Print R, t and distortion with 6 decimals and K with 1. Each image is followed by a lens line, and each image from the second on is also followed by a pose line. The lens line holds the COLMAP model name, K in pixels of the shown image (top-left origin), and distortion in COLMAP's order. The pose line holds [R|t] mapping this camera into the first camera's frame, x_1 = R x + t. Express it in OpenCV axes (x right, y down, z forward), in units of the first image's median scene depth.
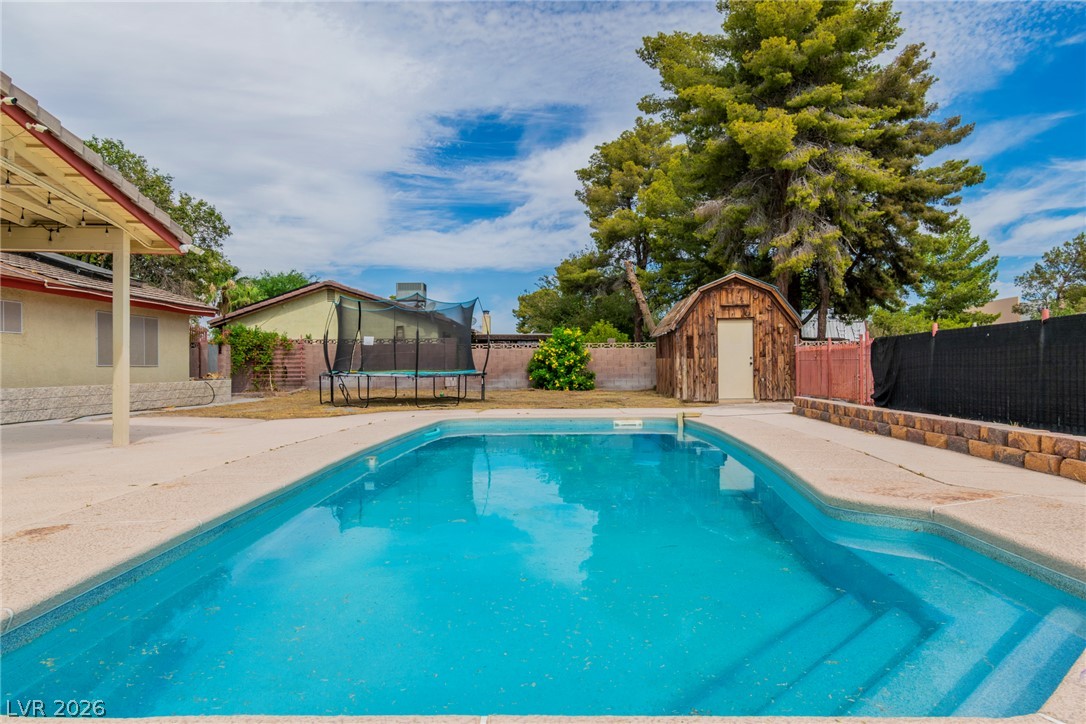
lens RADIAL K [[716.5, 0, 539.1], [0, 716.5, 358.7], [0, 0, 1]] dist [0.013063, 0.000872]
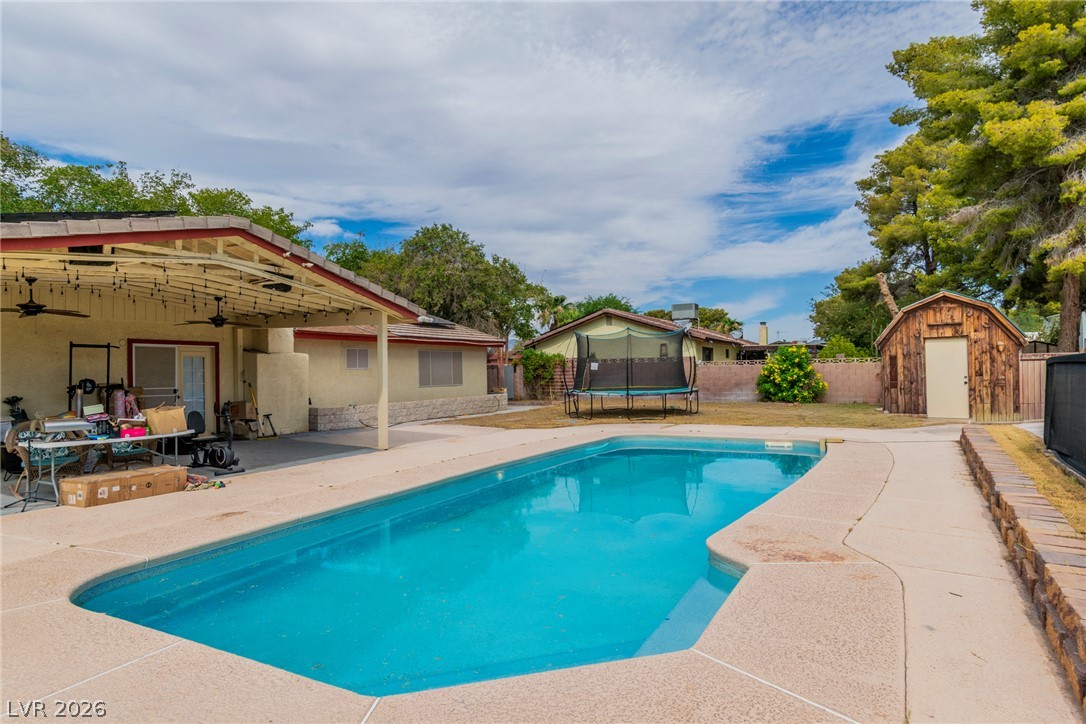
lens RADIAL K [[621.3, 0, 550.1], [0, 621.3, 358.2], [0, 0, 1]] dist [0.001180, -0.001499]
pose [[0.888301, -0.017070, -0.458944, 0.129006], [0.017272, 0.999844, -0.003757, -0.023663], [0.458937, -0.004590, 0.888457, -0.005935]]
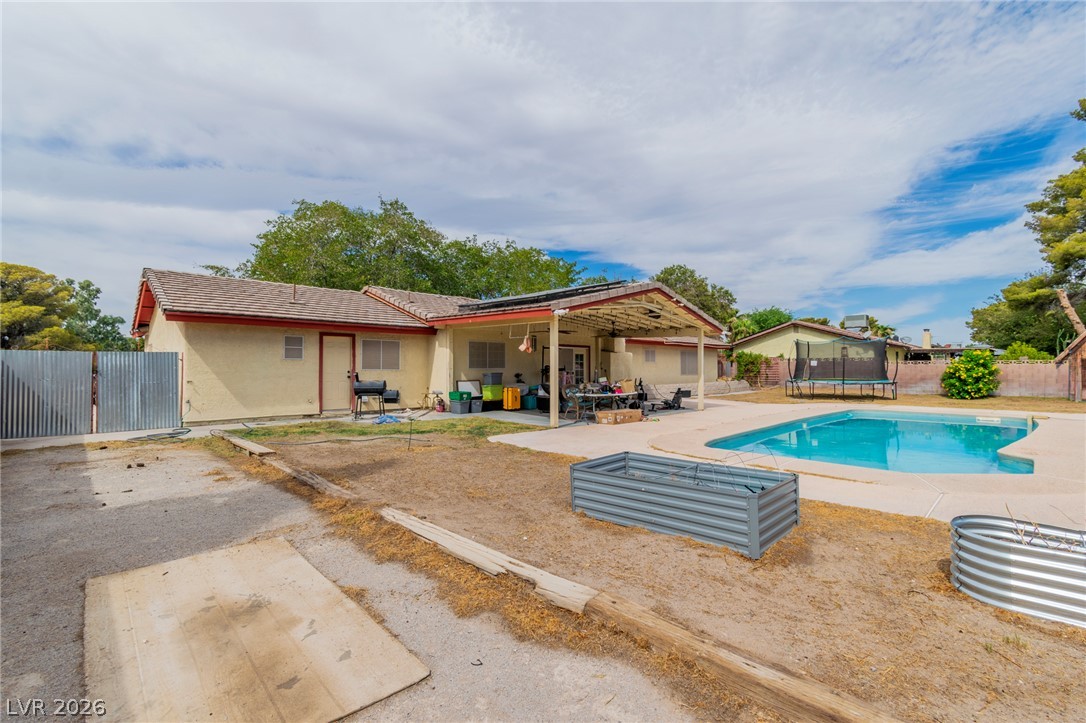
lens RADIAL K [[482.5, 0, 537.9], [0, 482.5, 356.8], [0, 0, 1]] dist [0.002107, -0.001110]
pose [[0.705827, -0.005418, -0.708363, 0.090573], [0.003208, 0.999985, -0.004451, -0.024904], [0.708377, 0.000869, 0.705834, -0.241028]]
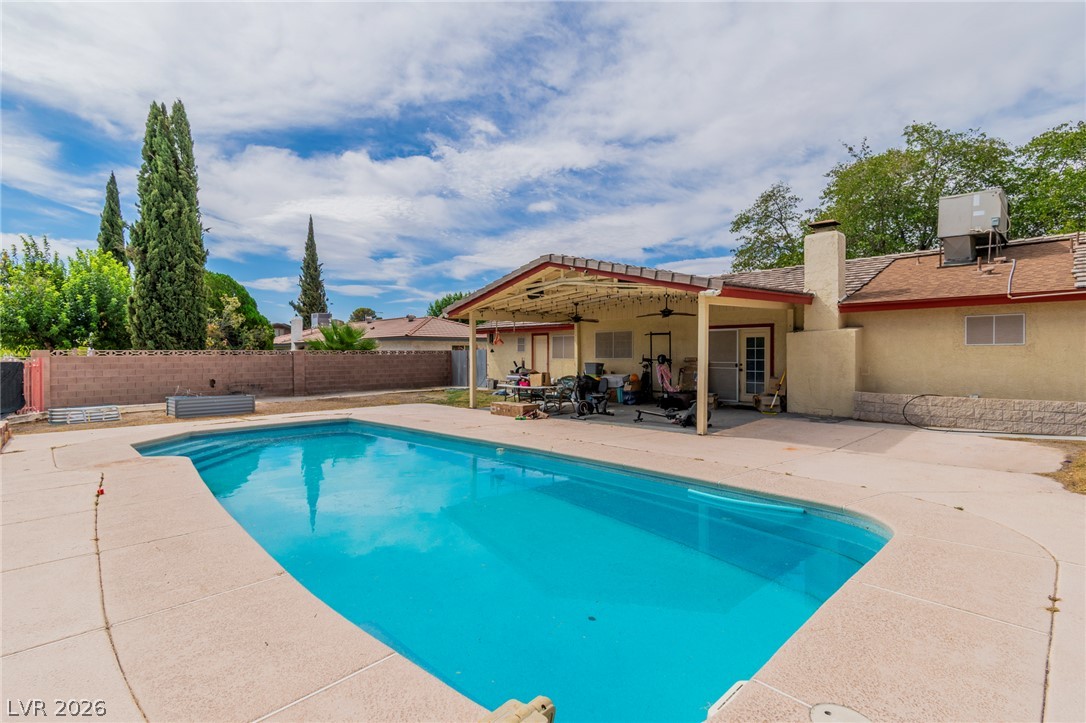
lens RADIAL K [[508.8, 0, 551.9], [0, 508.8, 359.2], [0, 0, 1]] dist [0.004591, 0.000334]
pose [[-0.692735, 0.016994, -0.720992, 0.136797], [0.020218, 0.999787, 0.004139, -0.015774], [0.720909, -0.011709, -0.692931, 0.545028]]
